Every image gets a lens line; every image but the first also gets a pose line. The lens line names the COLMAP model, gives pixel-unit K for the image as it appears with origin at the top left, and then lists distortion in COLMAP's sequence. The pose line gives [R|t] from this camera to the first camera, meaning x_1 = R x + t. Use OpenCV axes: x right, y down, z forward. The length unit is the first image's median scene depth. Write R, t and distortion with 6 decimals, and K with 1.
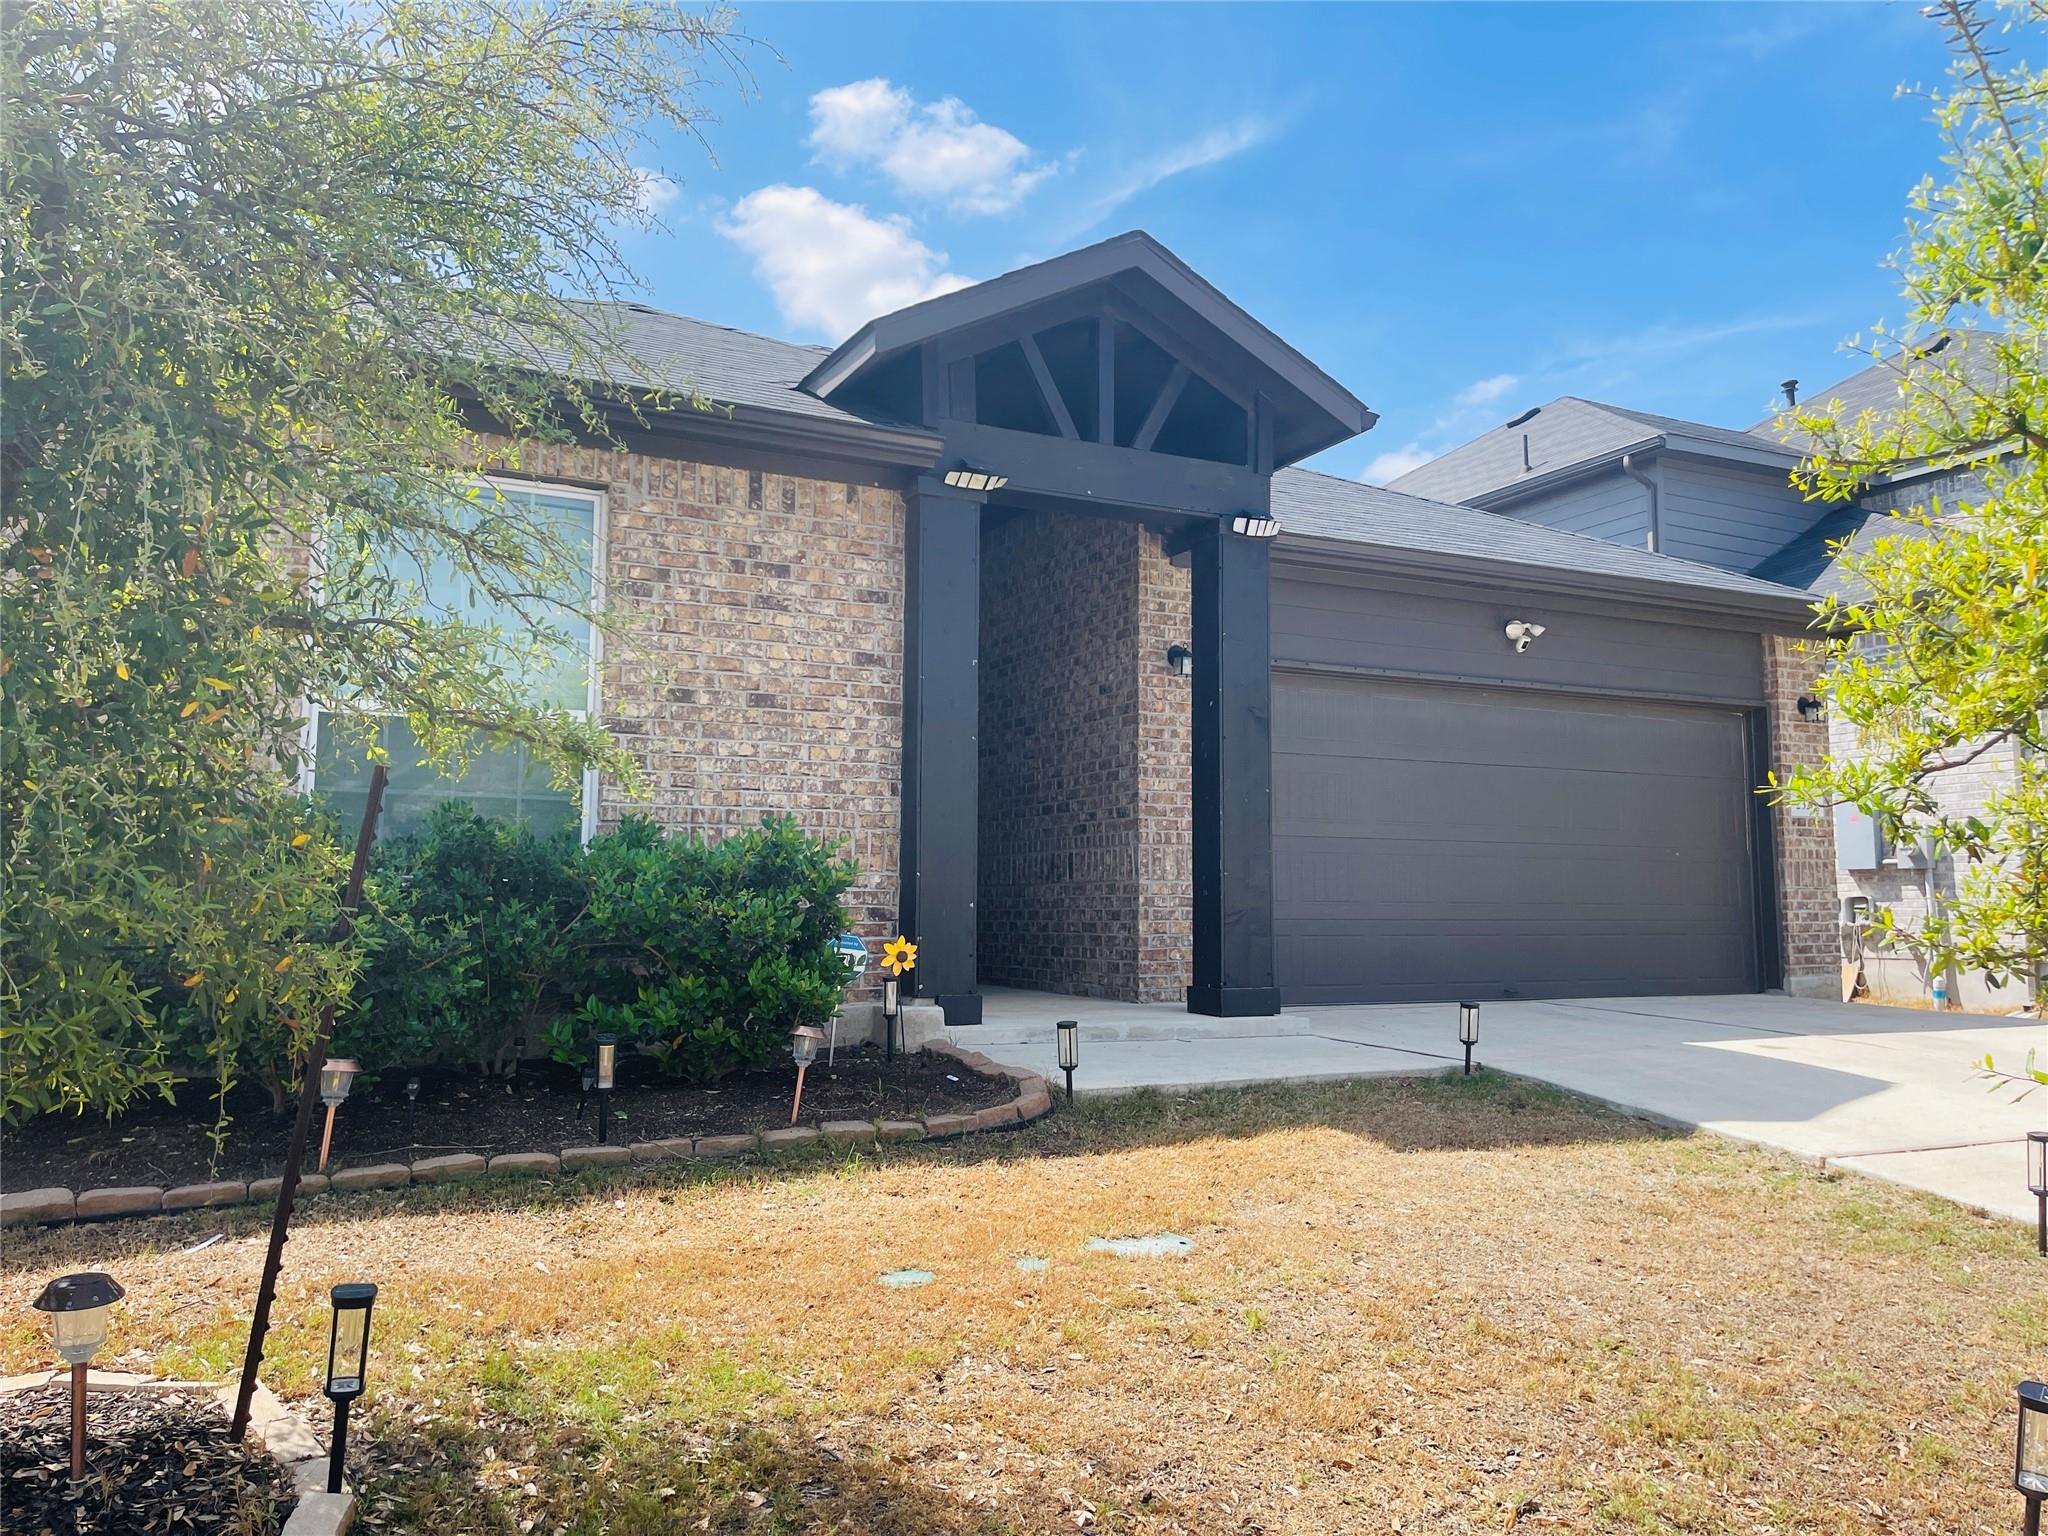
lens RADIAL K [[1552.8, 0, 1024.0], [0, 1552.8, 768.0], [0, 0, 1]] dist [0.103439, -0.137135]
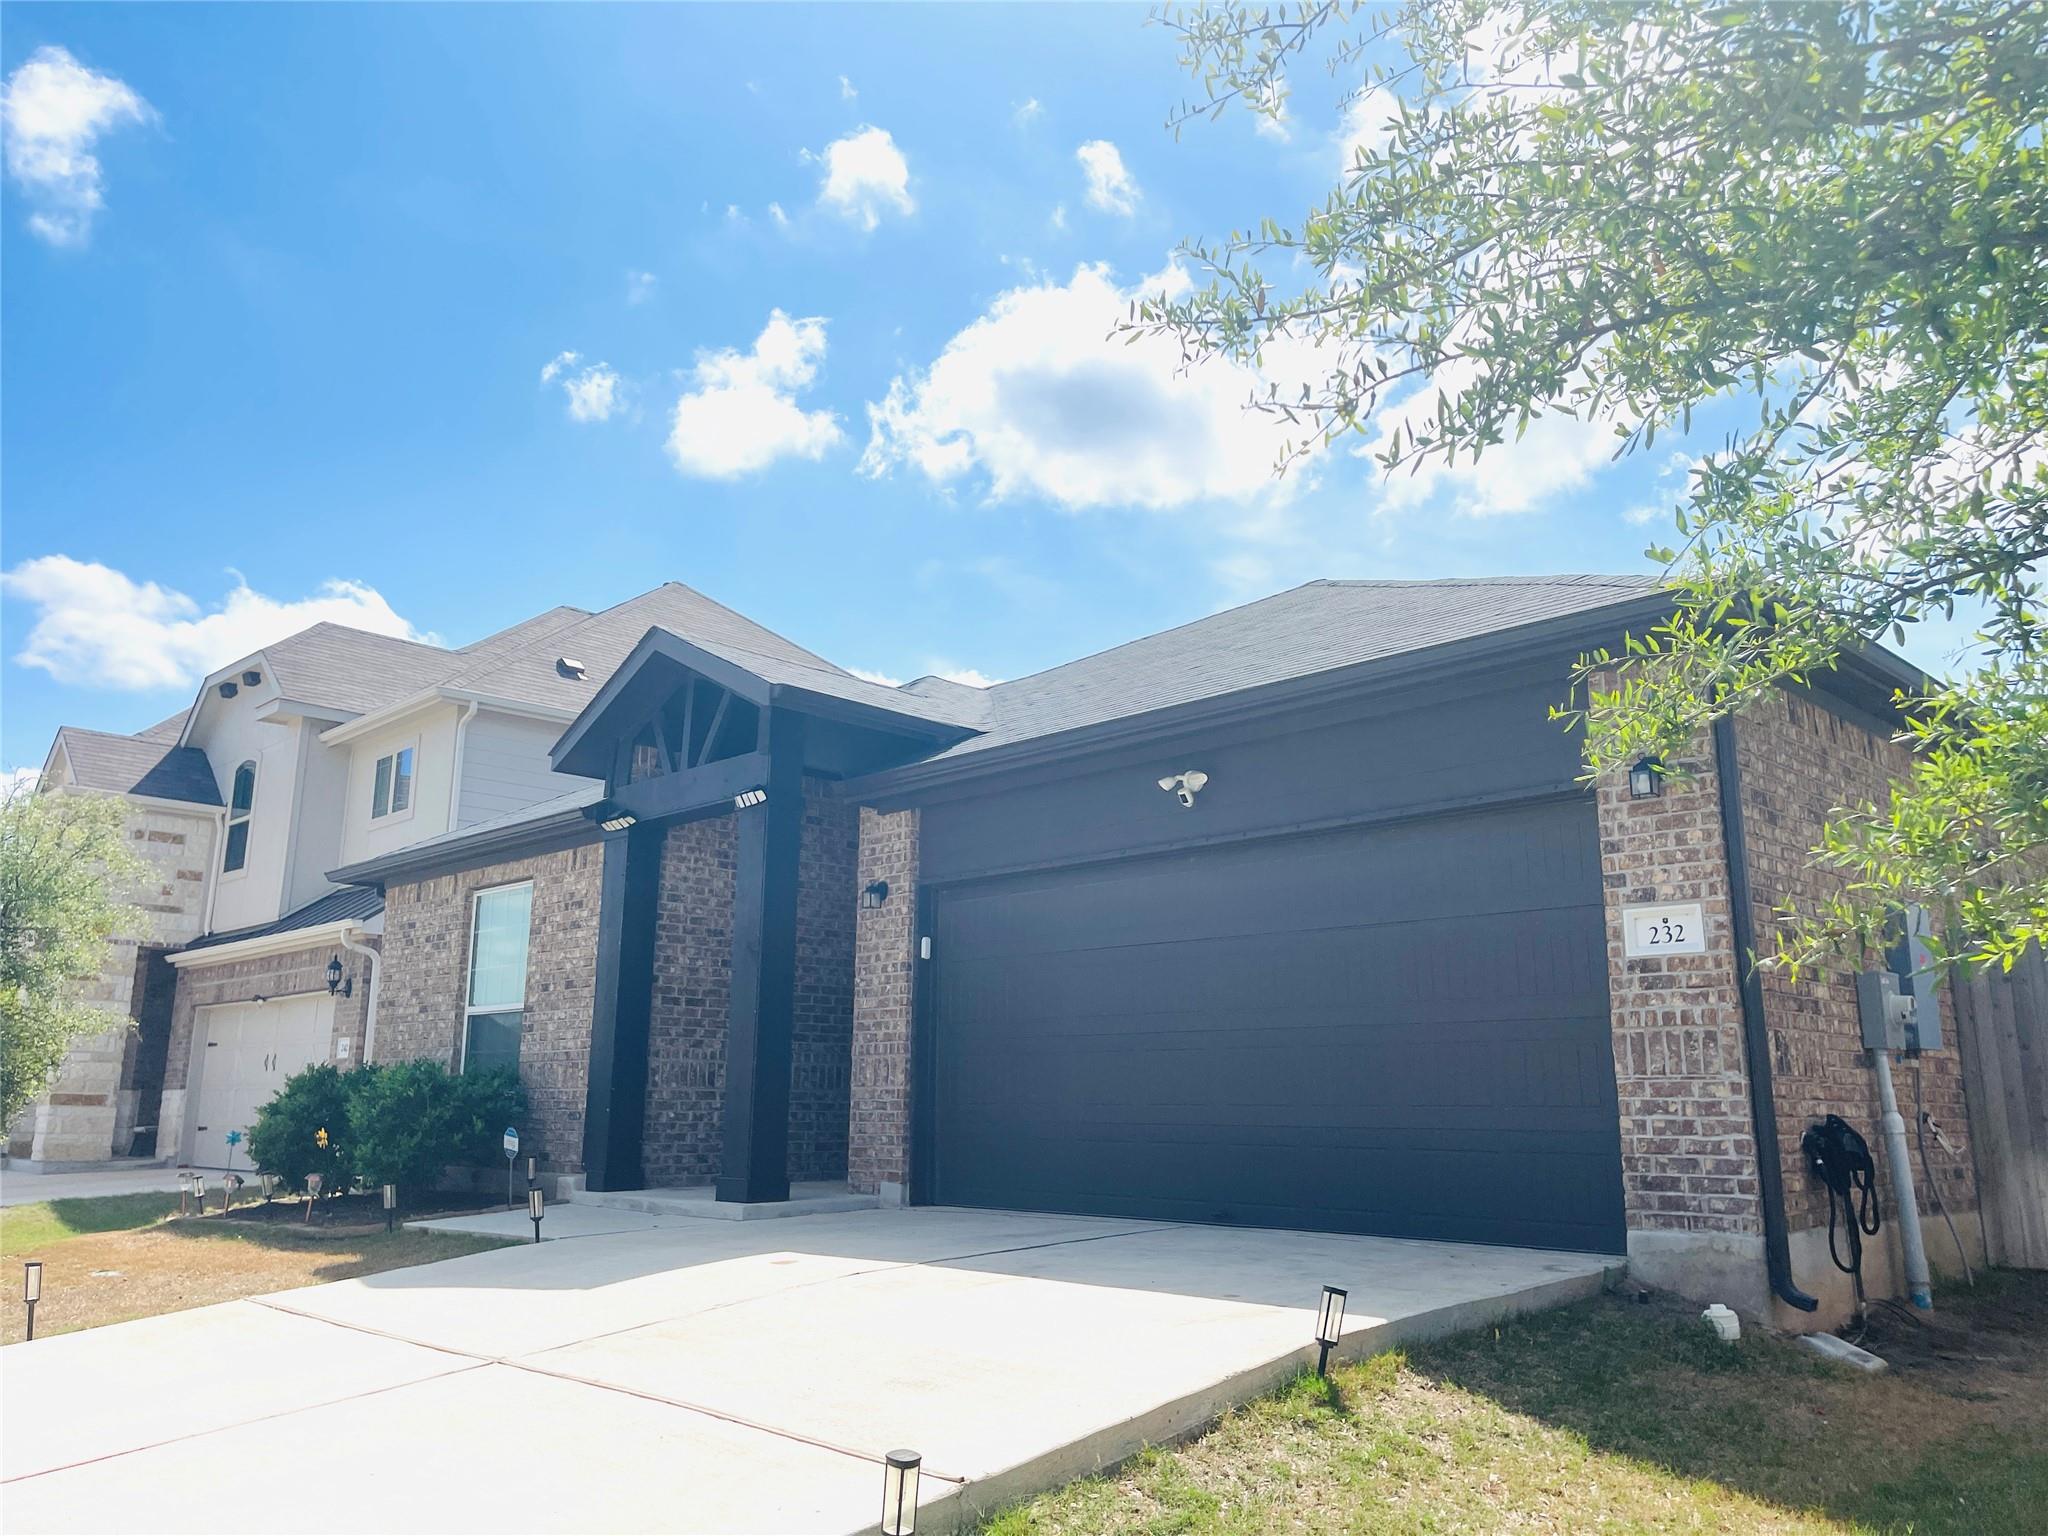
lens RADIAL K [[1552.8, 0, 1024.0], [0, 1552.8, 768.0], [0, 0, 1]] dist [0.103439, -0.137135]
pose [[0.302040, -0.202455, -0.931549, 1.568525], [0.085763, 0.978997, -0.184959, 0.080642], [0.949430, -0.024027, 0.313060, 0.928019]]
